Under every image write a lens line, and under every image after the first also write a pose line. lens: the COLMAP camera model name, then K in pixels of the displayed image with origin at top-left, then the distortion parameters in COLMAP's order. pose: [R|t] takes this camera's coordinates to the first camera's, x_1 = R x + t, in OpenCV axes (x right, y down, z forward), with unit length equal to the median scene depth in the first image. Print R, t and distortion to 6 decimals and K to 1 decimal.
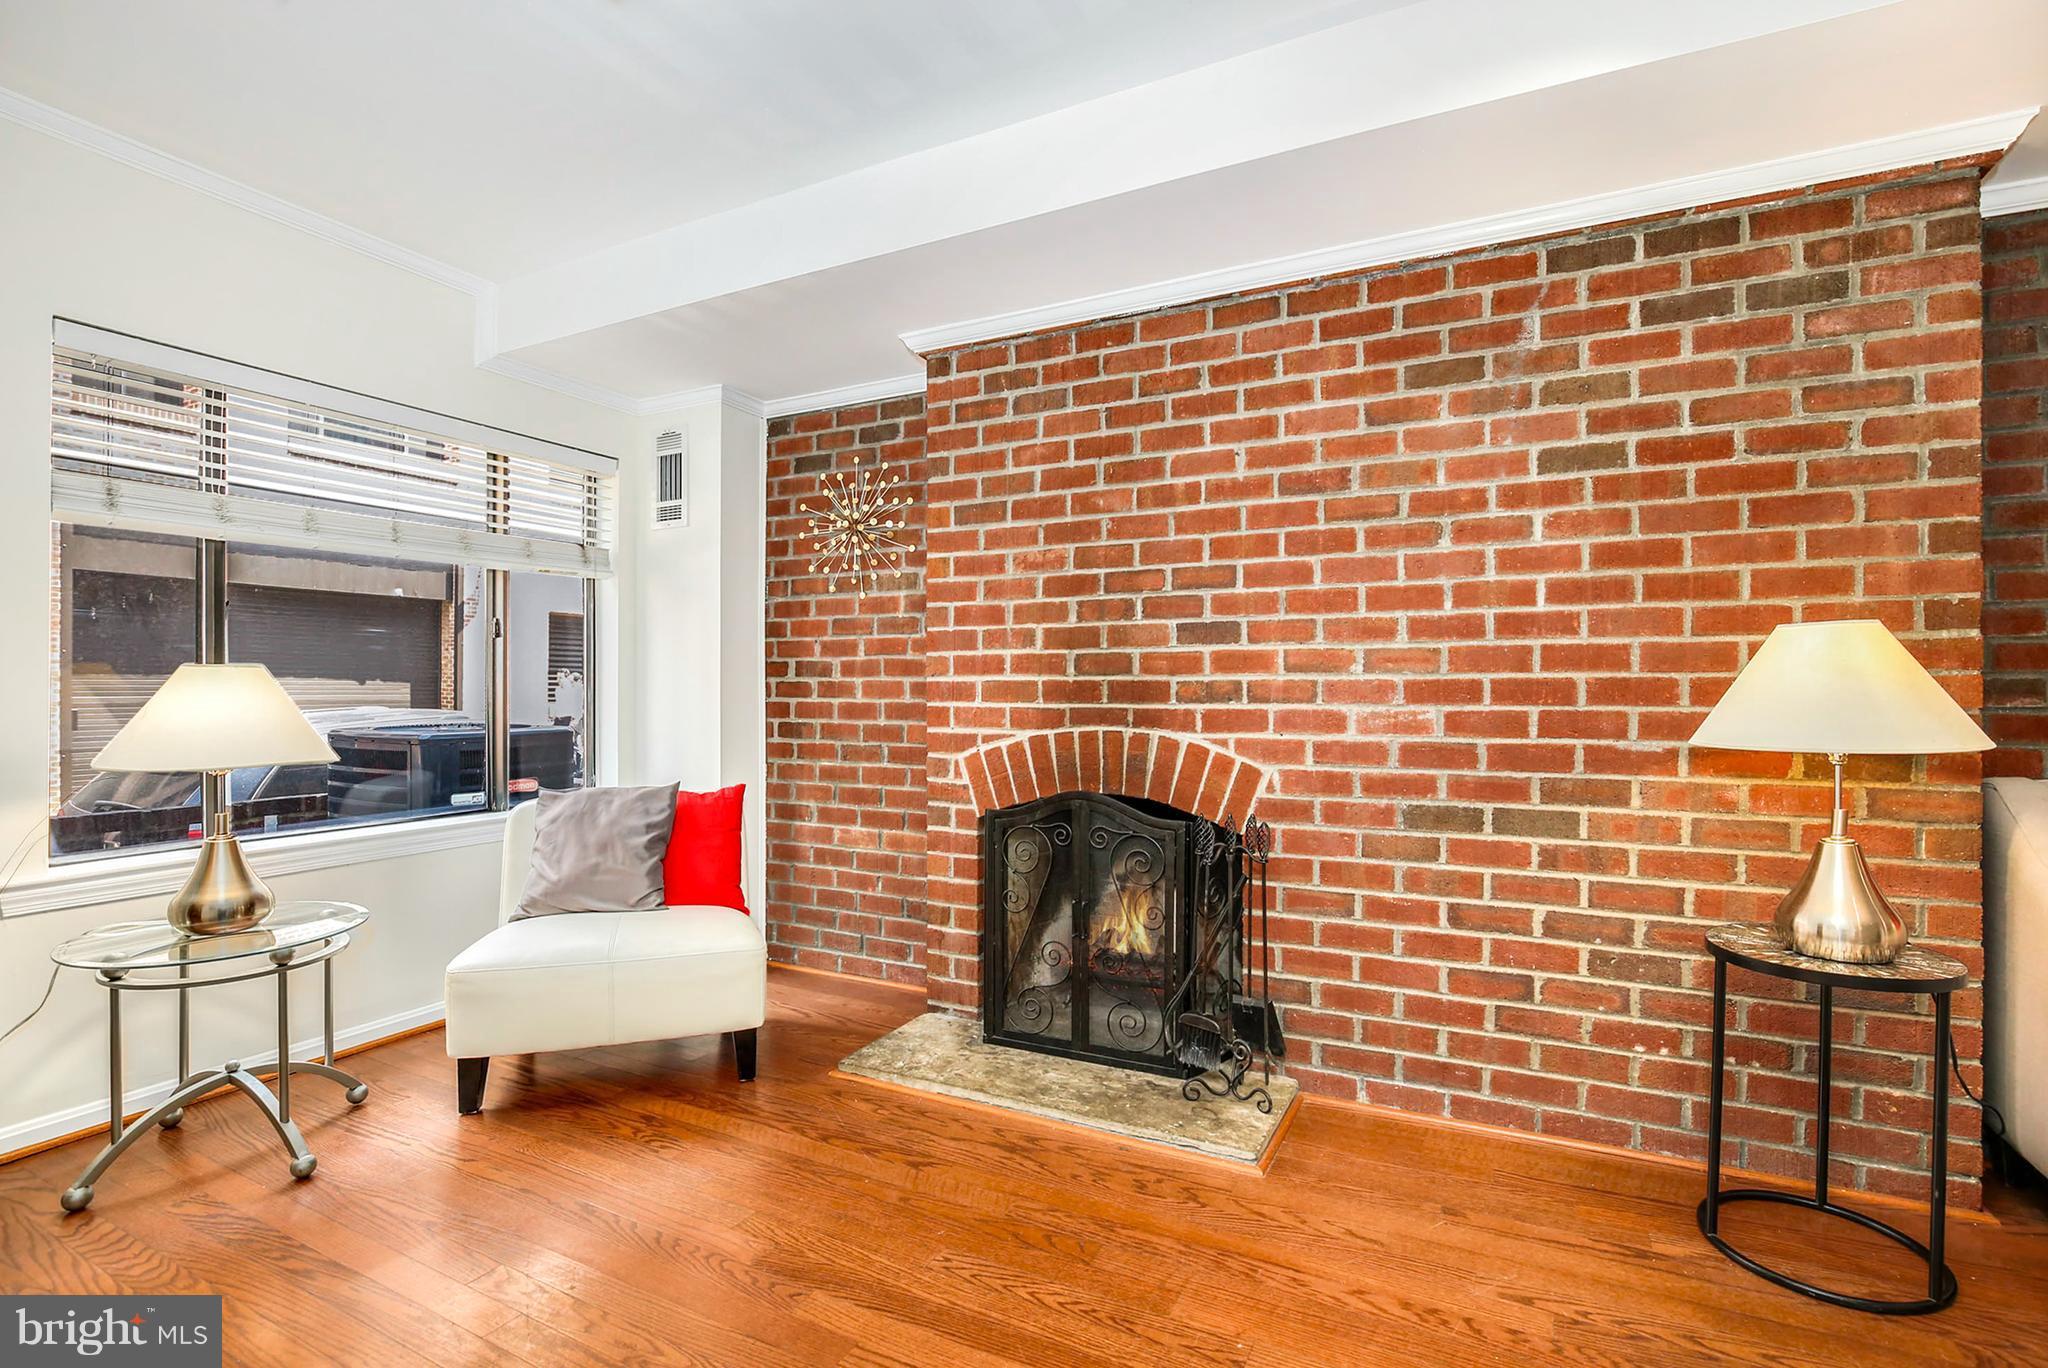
lens RADIAL K [[964.7, 0, 1024.0], [0, 964.7, 684.0], [0, 0, 1]] dist [-0.018846, 0.001018]
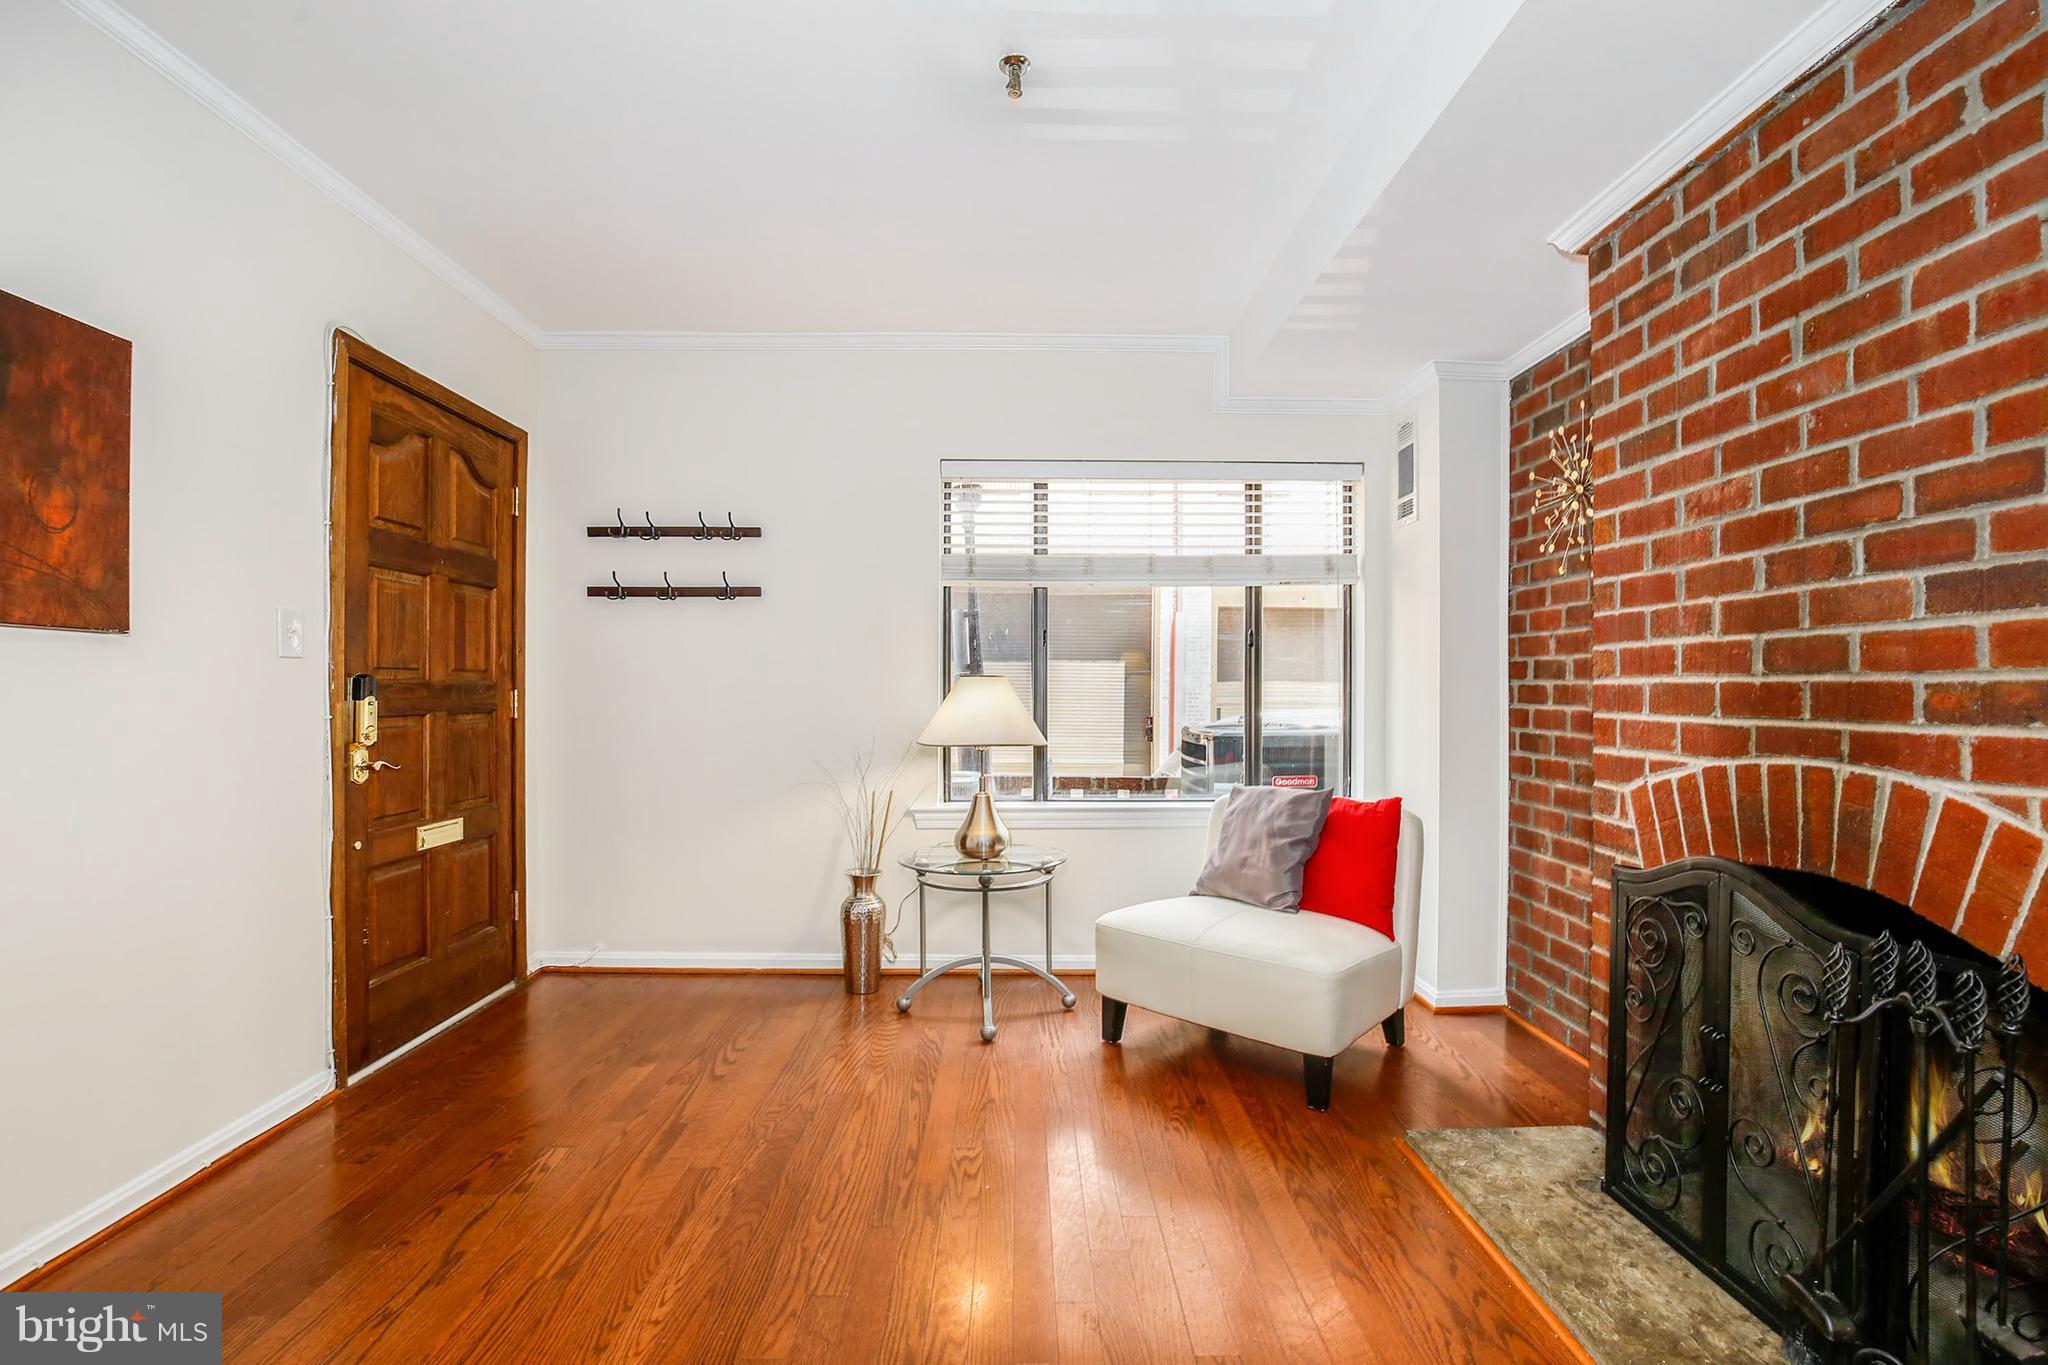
lens RADIAL K [[946.8, 0, 1010.9], [0, 946.8, 685.8], [0, 0, 1]] dist [-0.042717, 0.010983]
pose [[0.456037, -0.001744, -0.889959, 0.366899], [0.000338, 0.999998, -0.001787, -0.000763], [0.889961, 0.000514, 0.456037, 0.295508]]
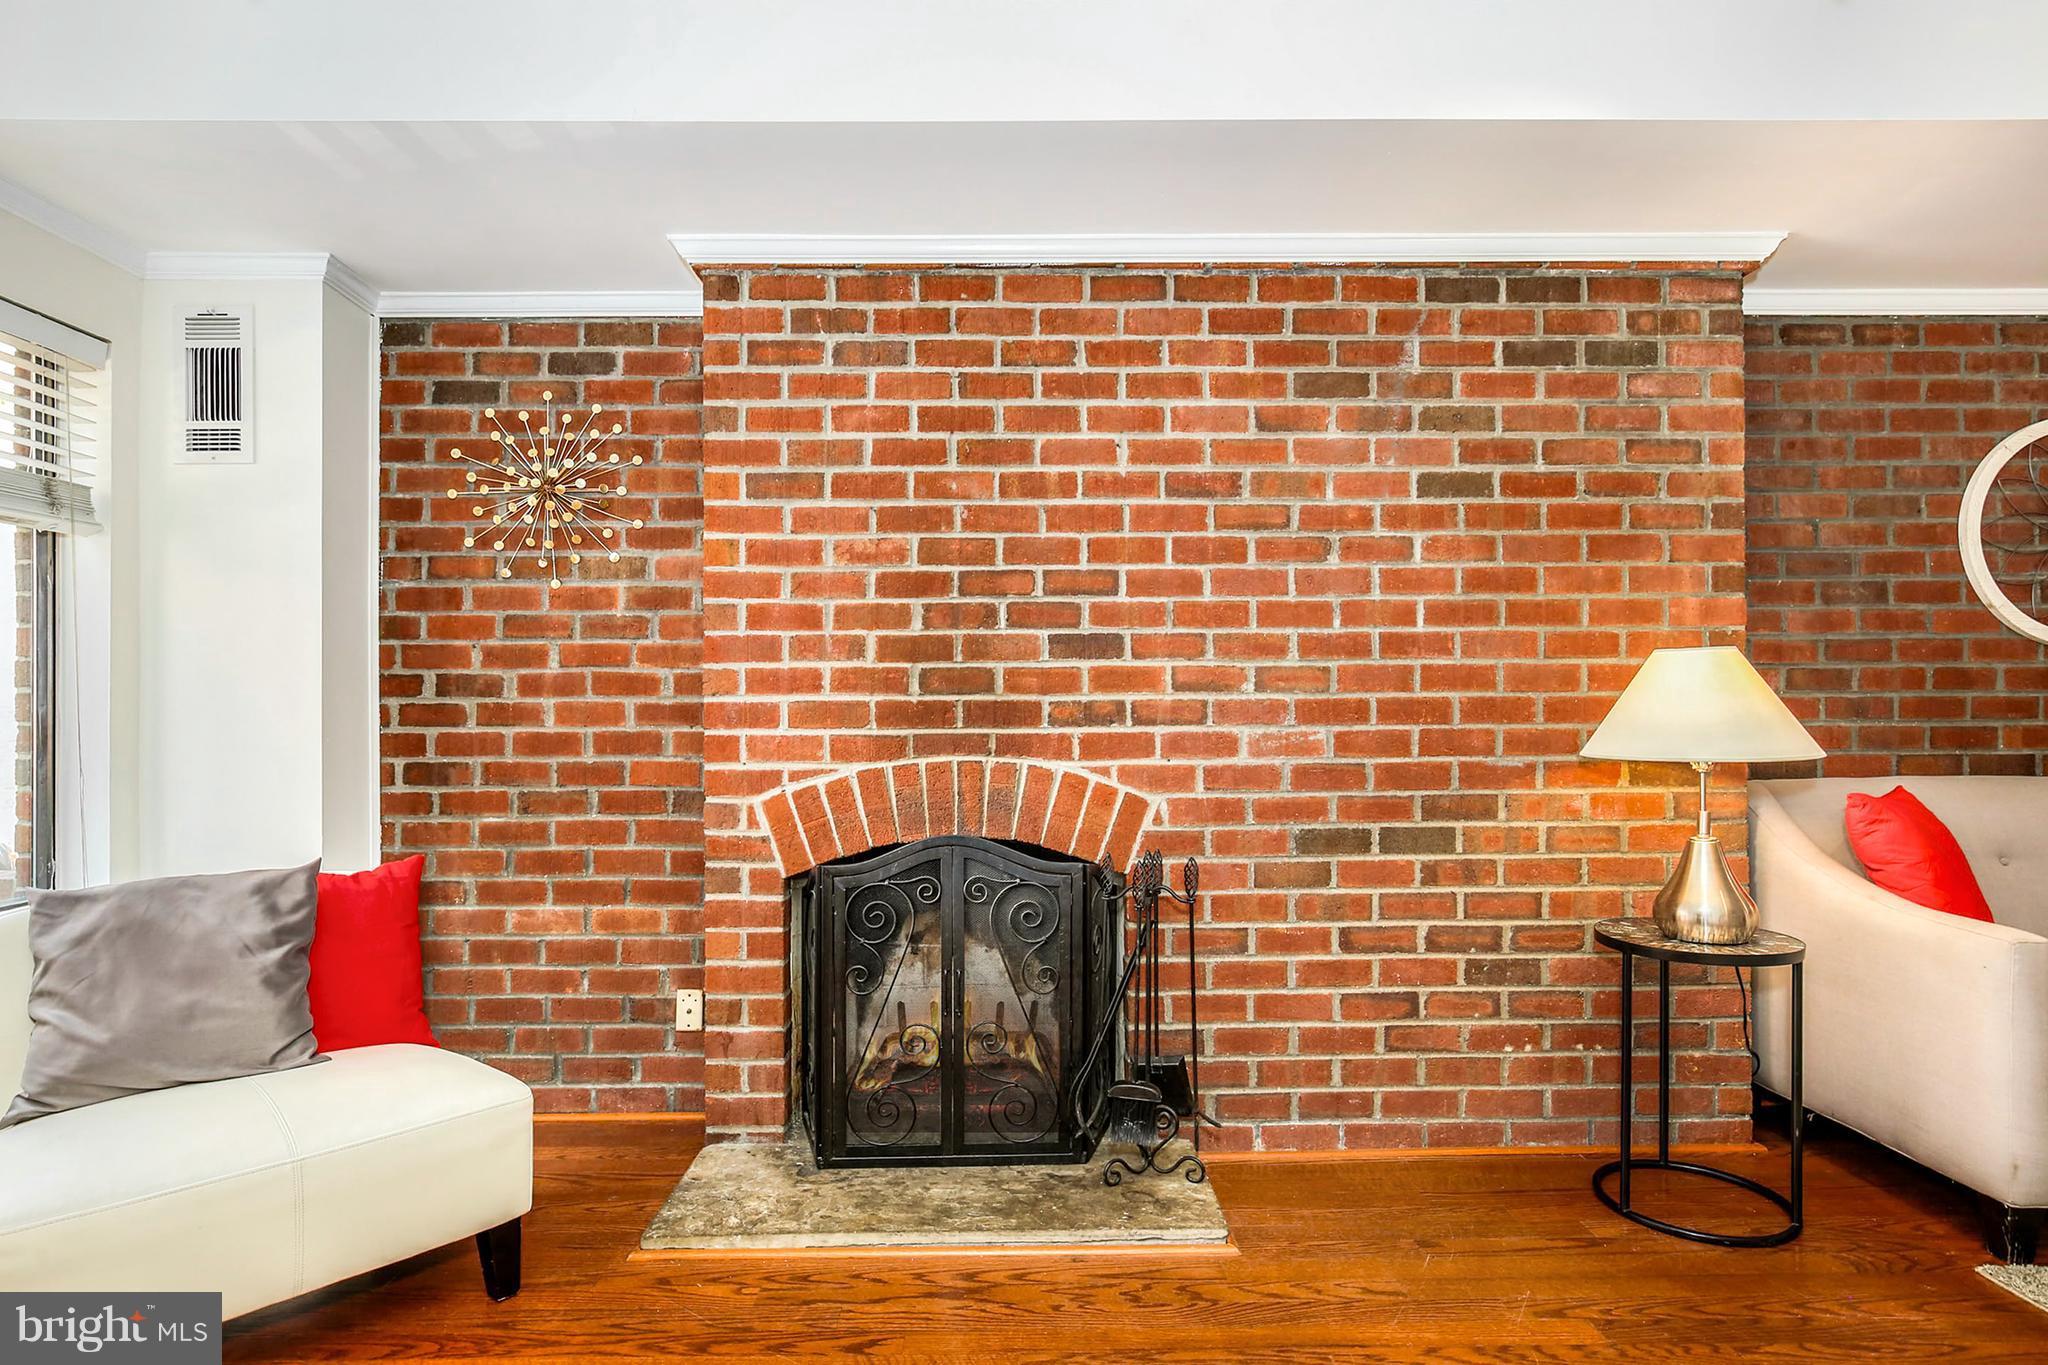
lens RADIAL K [[1088.9, 0, 1018.9], [0, 1088.9, 701.0], [0, 0, 1]] dist [0.002093, -0.001307]
pose [[0.882145, 0.000008, 0.470978, -0.310809], [0.003620, 0.999970, -0.006796, 0.003111], [-0.470964, 0.007700, 0.882119, 0.147841]]
